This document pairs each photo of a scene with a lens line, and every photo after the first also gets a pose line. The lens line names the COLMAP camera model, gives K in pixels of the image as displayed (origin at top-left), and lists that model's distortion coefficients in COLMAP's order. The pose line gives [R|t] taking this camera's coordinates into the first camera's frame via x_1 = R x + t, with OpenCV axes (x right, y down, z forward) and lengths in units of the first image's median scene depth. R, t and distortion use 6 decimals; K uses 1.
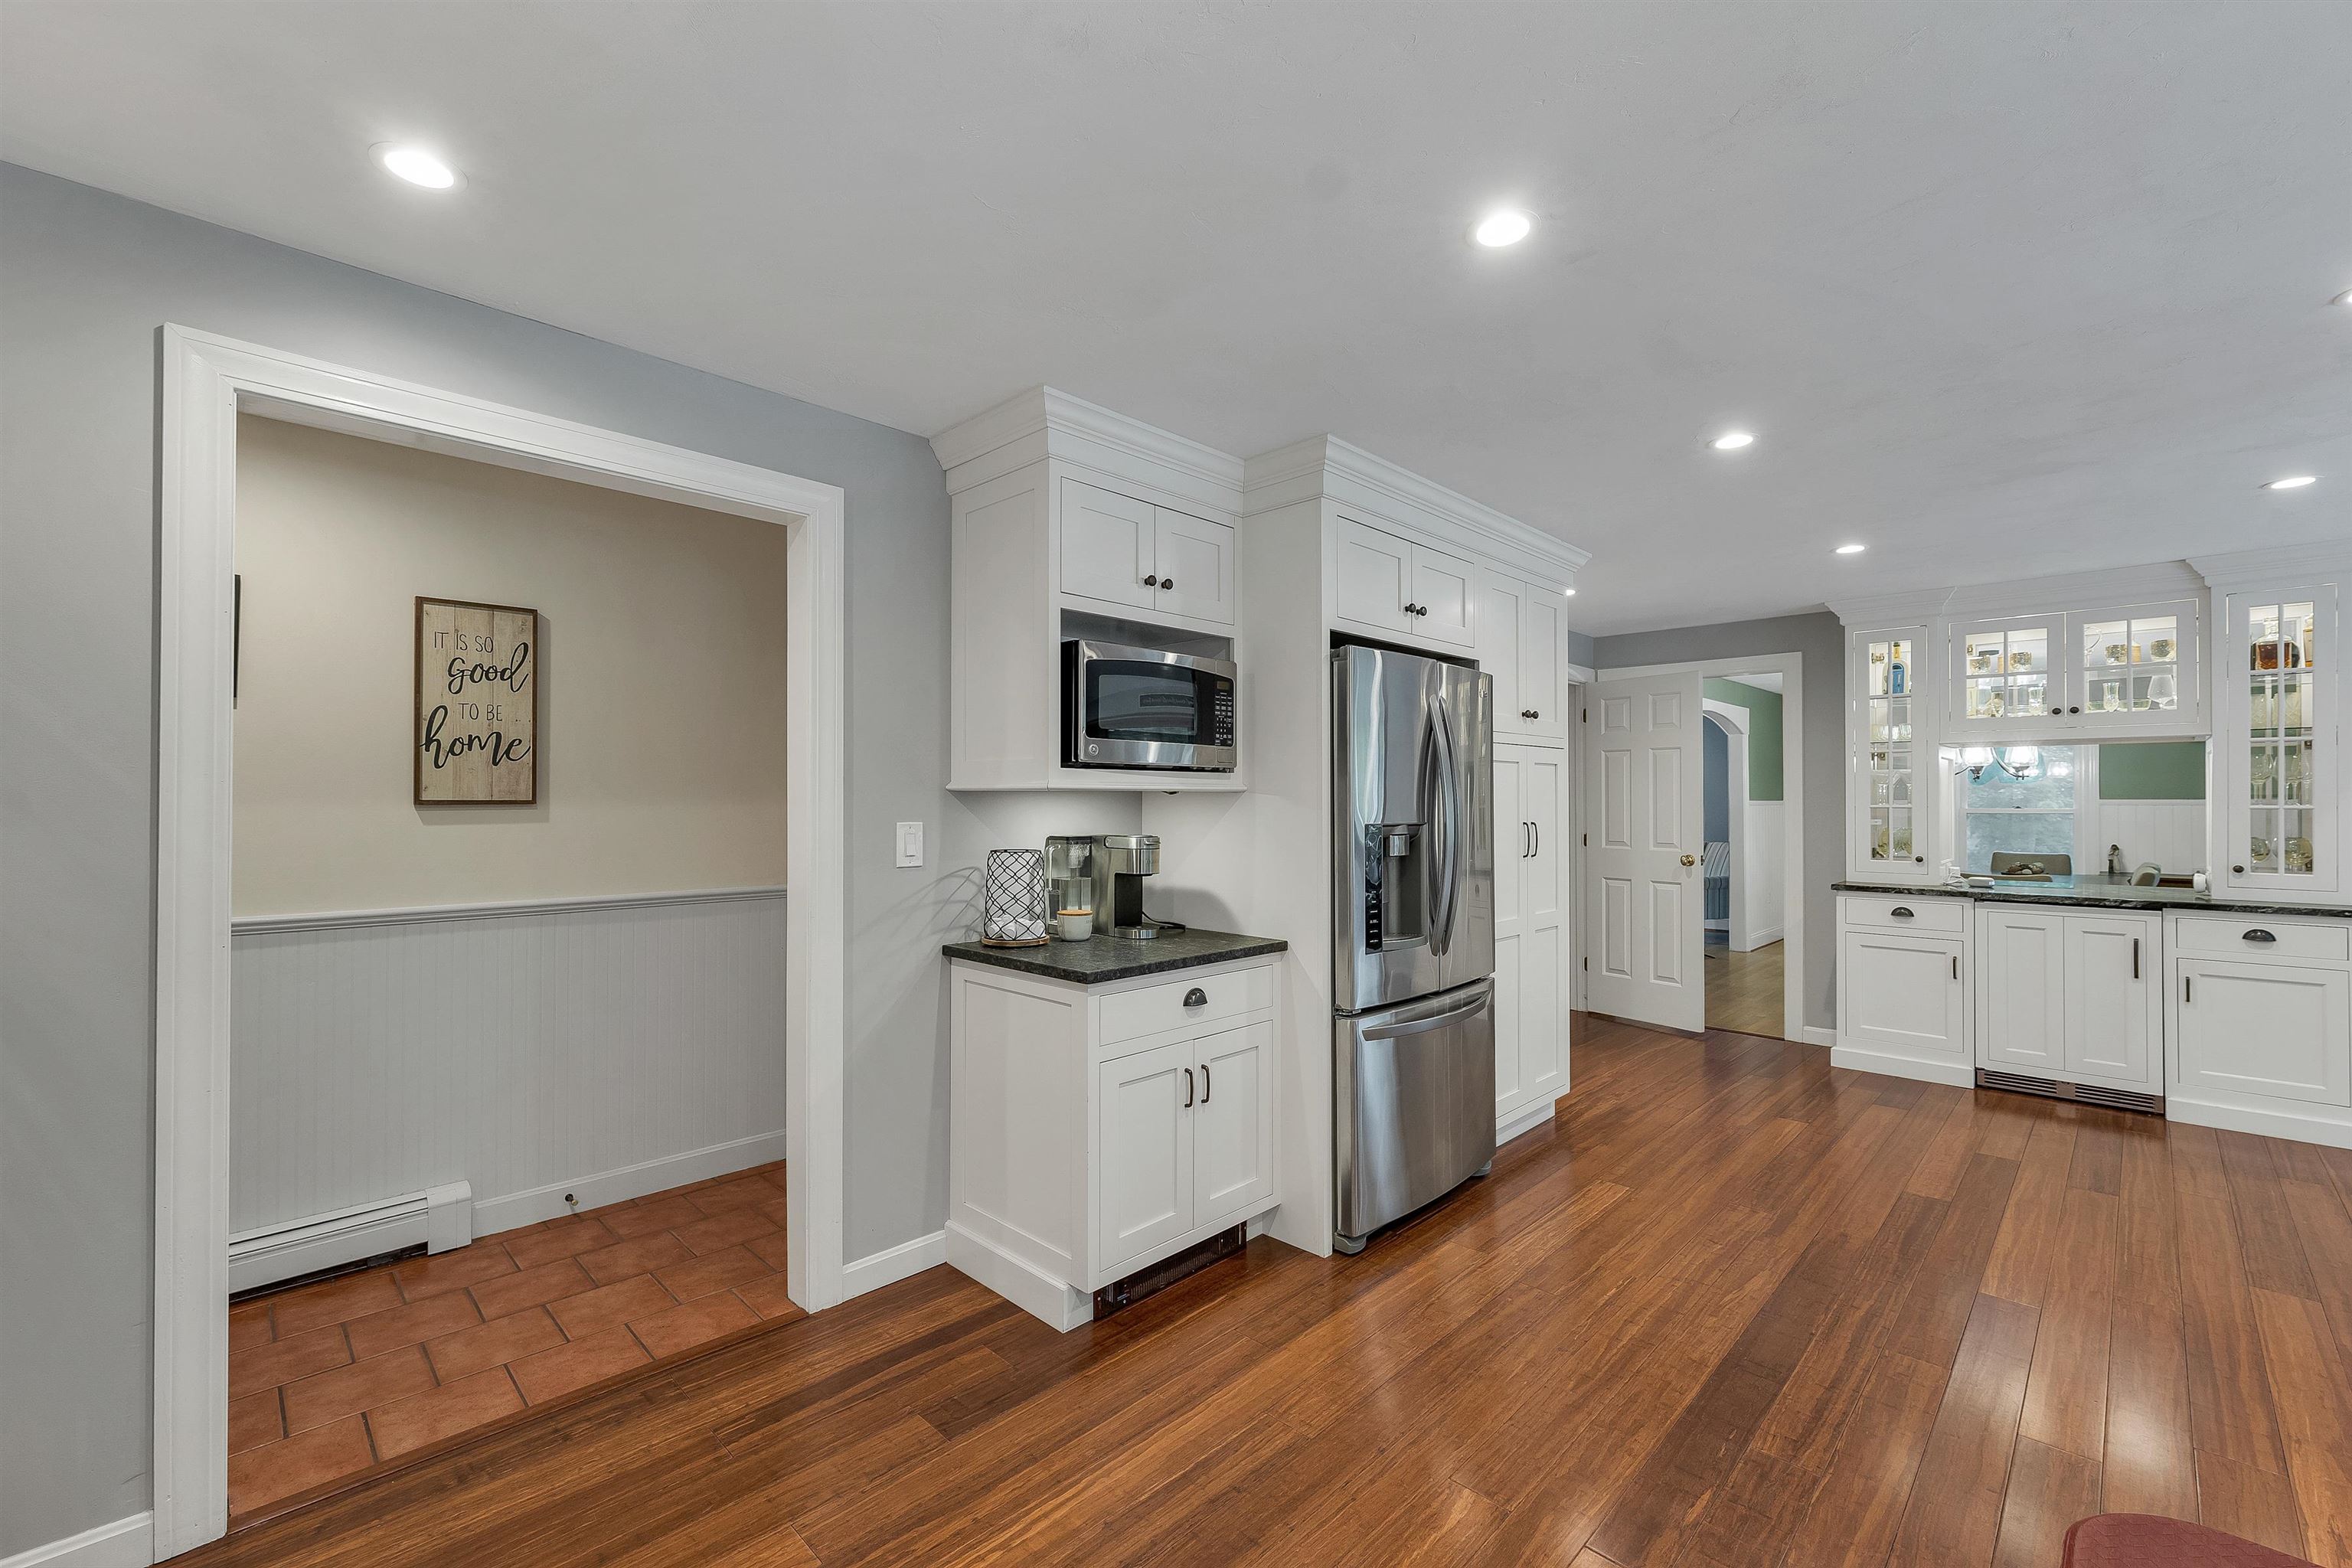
lens RADIAL K [[994.2, 0, 1154.0], [0, 994.2, 777.9], [0, 0, 1]] dist [-0.000329, 0.000185]
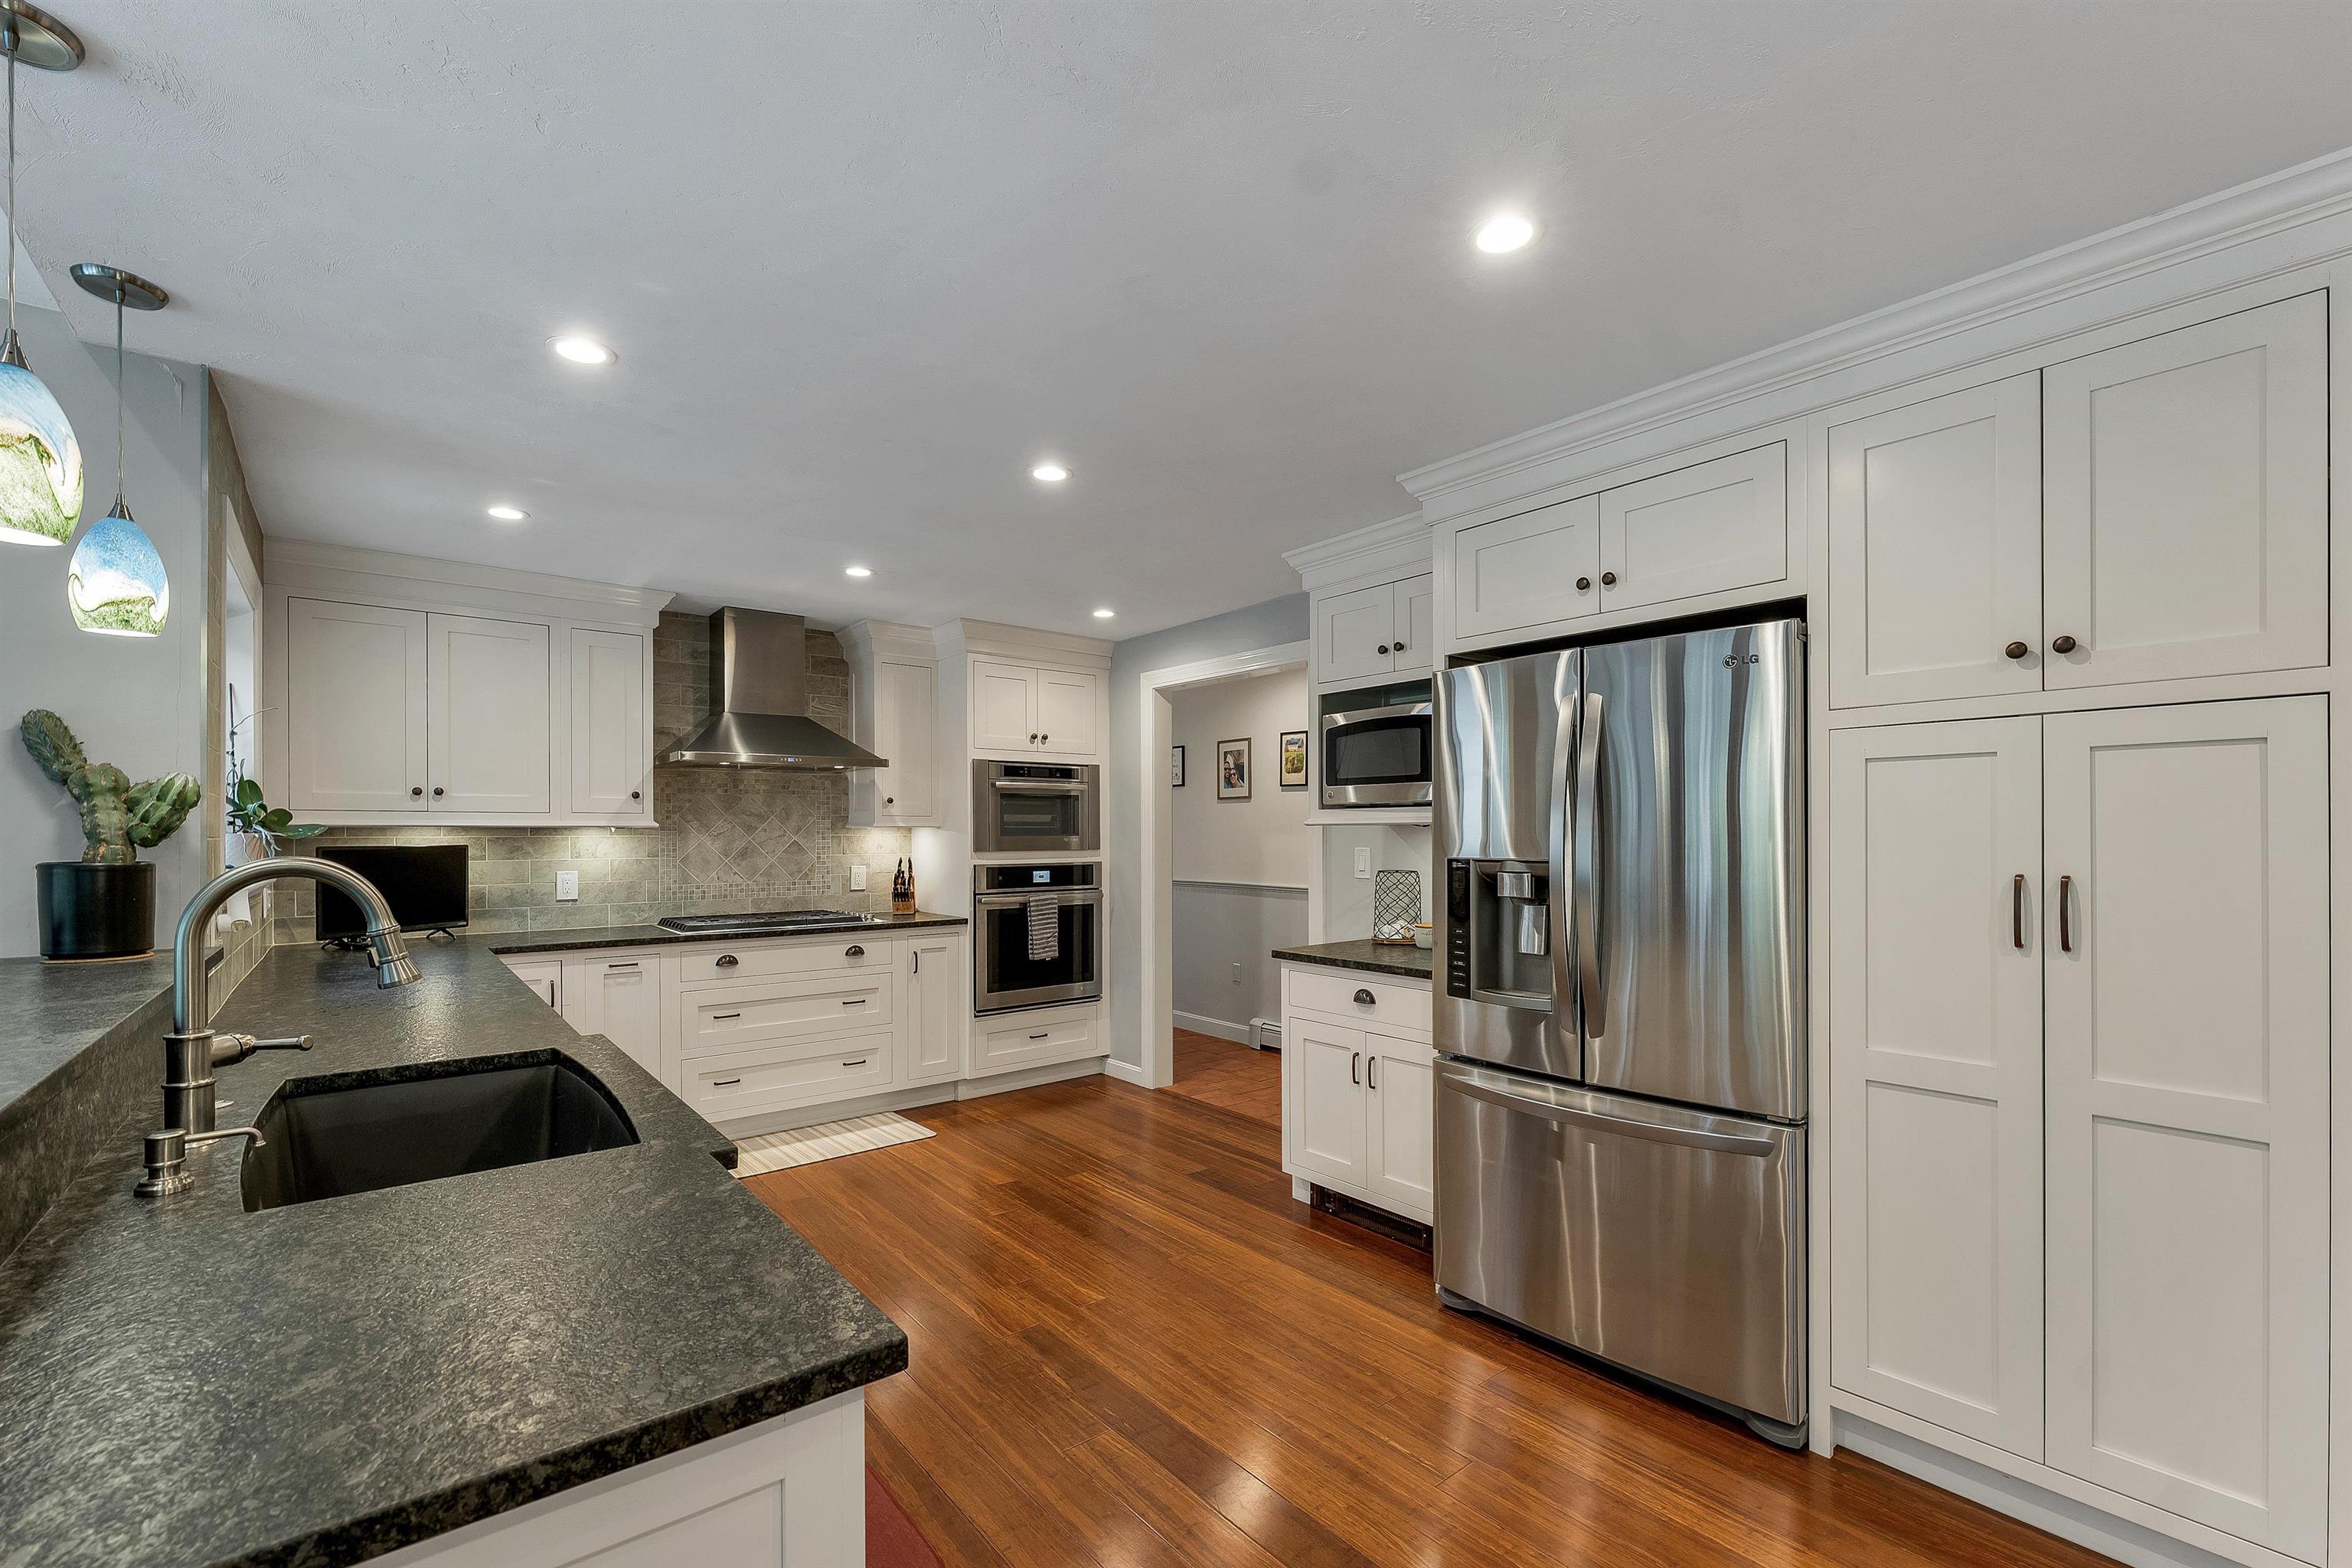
lens RADIAL K [[994.2, 0, 1168.7], [0, 994.2, 828.6], [0, 0, 1]] dist [-0.000329, 0.000185]
pose [[-0.098131, -0.002136, -0.995171, 1.175503], [0.022235, 0.999743, -0.004338, 0.016703], [0.994925, -0.022554, -0.098058, 0.828864]]
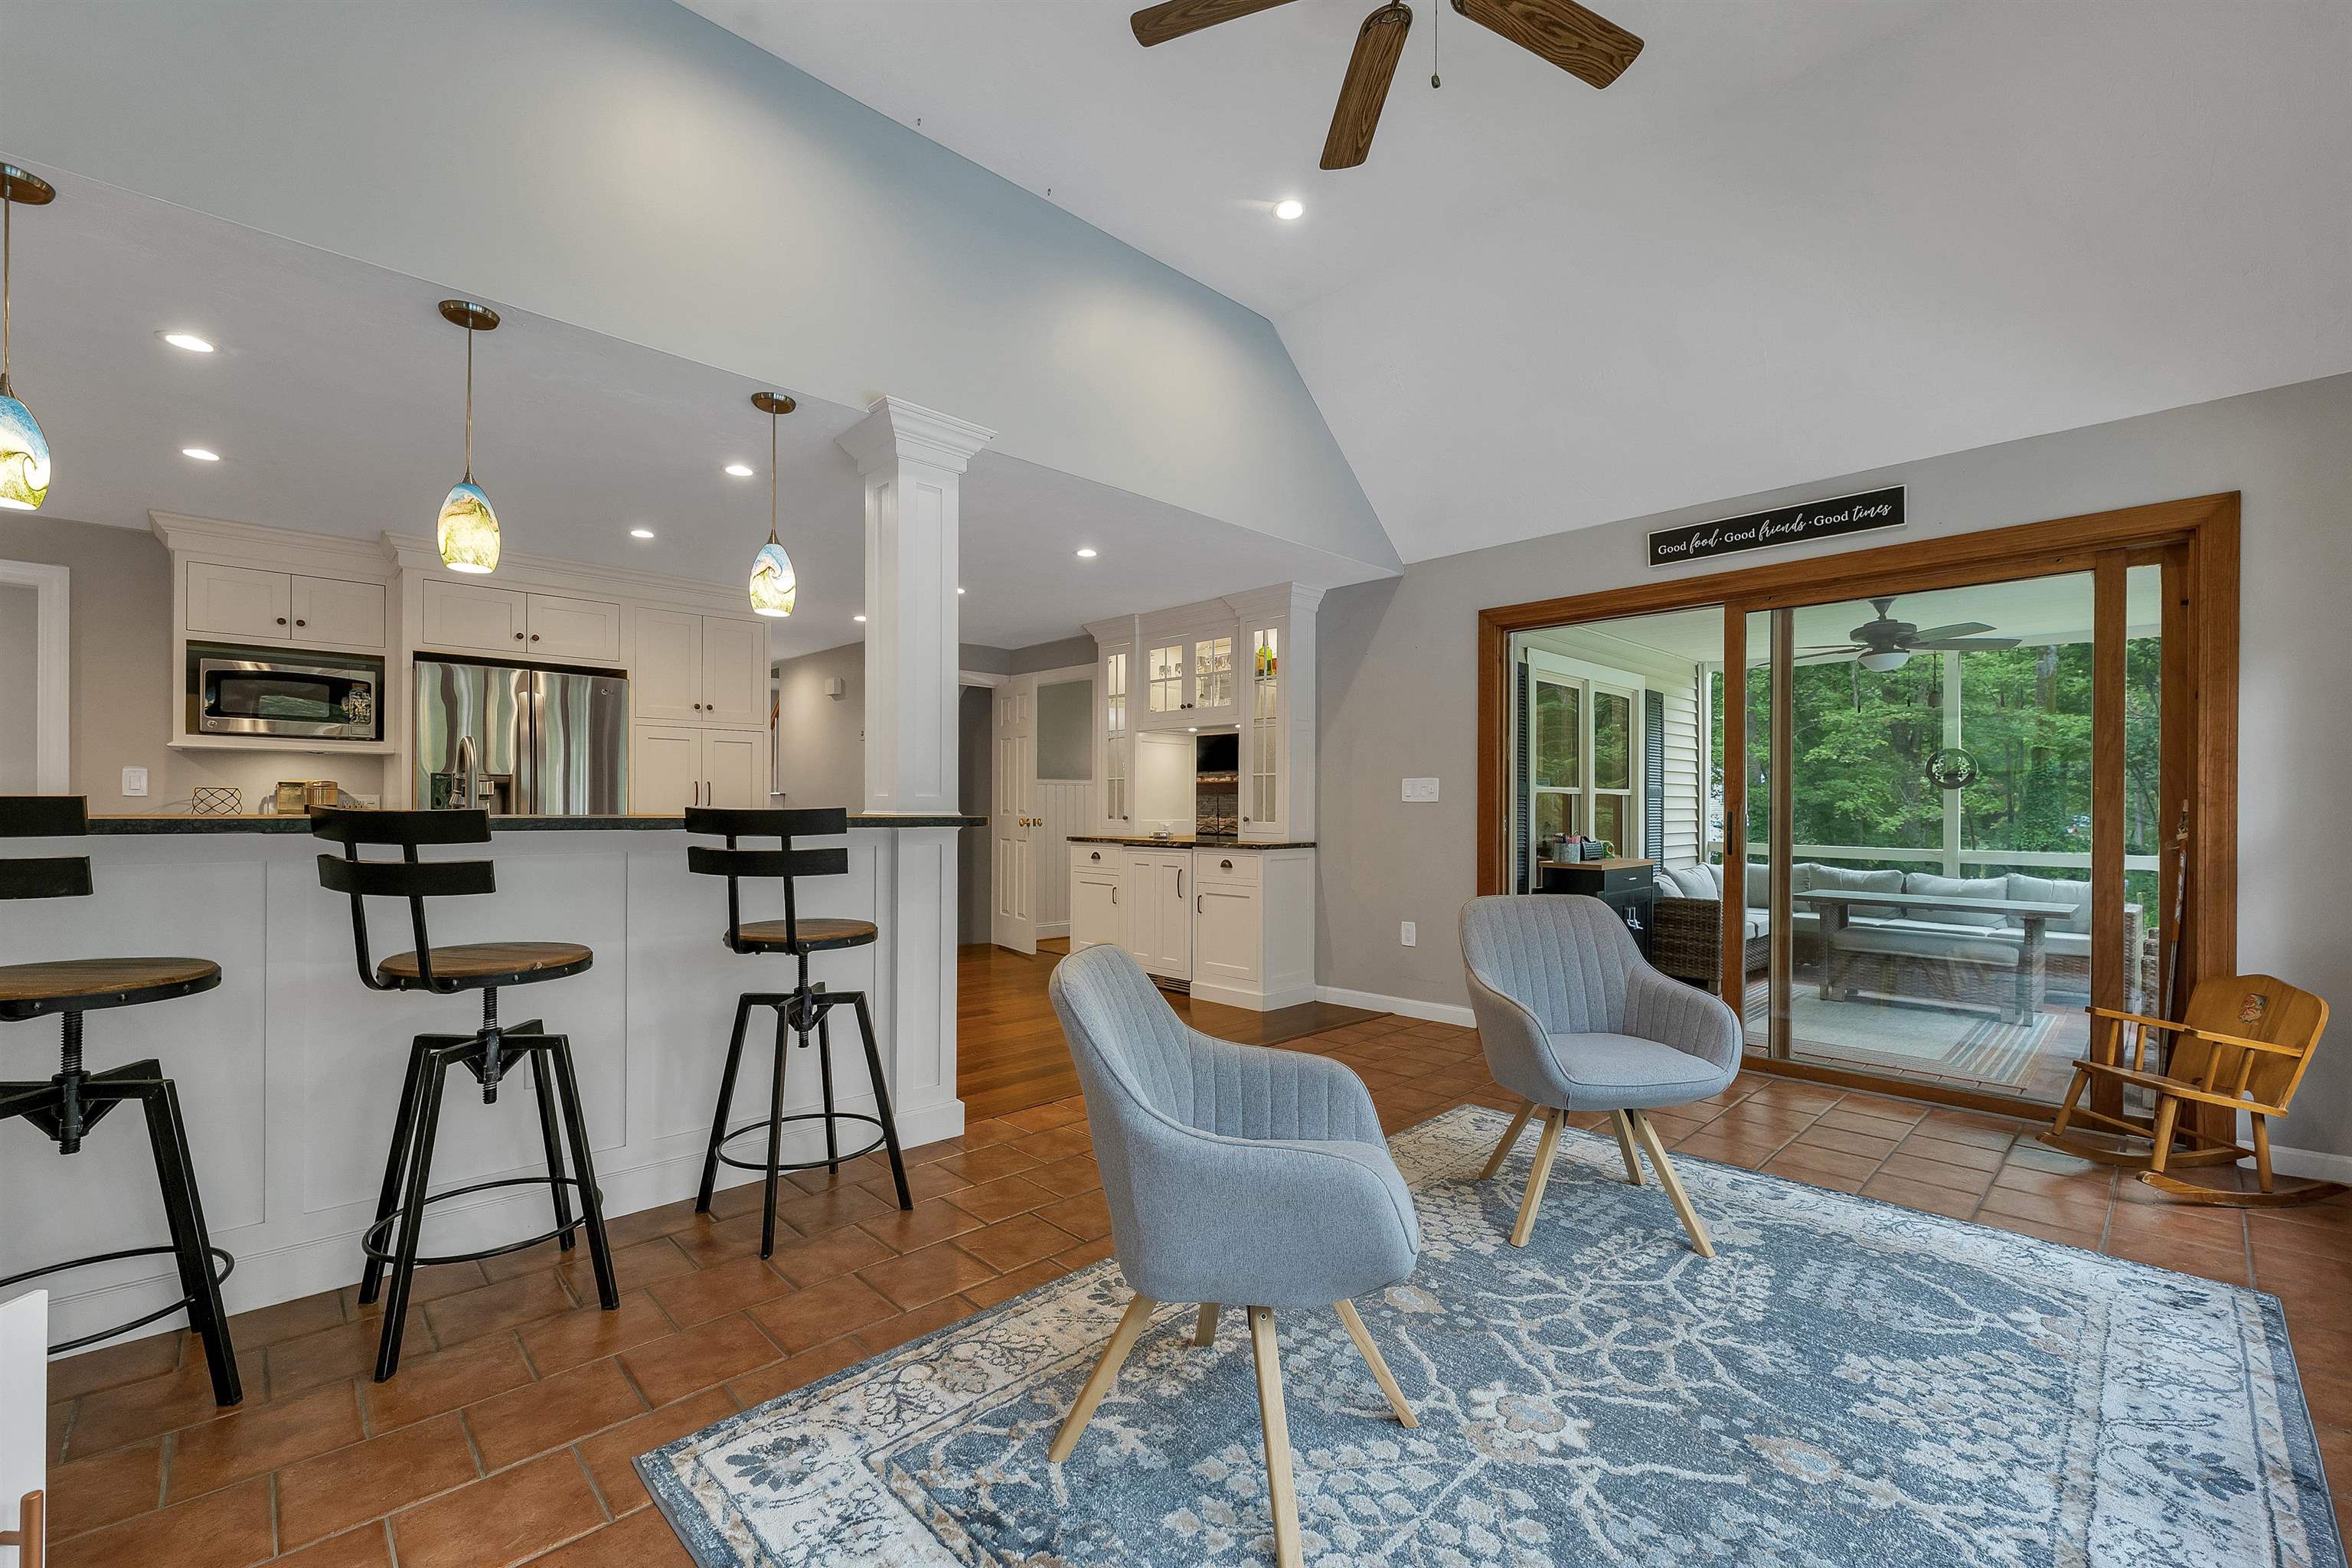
lens RADIAL K [[994.2, 0, 1129.7], [0, 994.2, 804.9], [0, 0, 1]] dist [-0.000329, 0.000185]
pose [[0.999667, 0.004740, -0.025378, 1.389561], [-0.004185, 0.999752, 0.021890, 0.059808], [0.025476, -0.021777, 0.999438, -0.585123]]
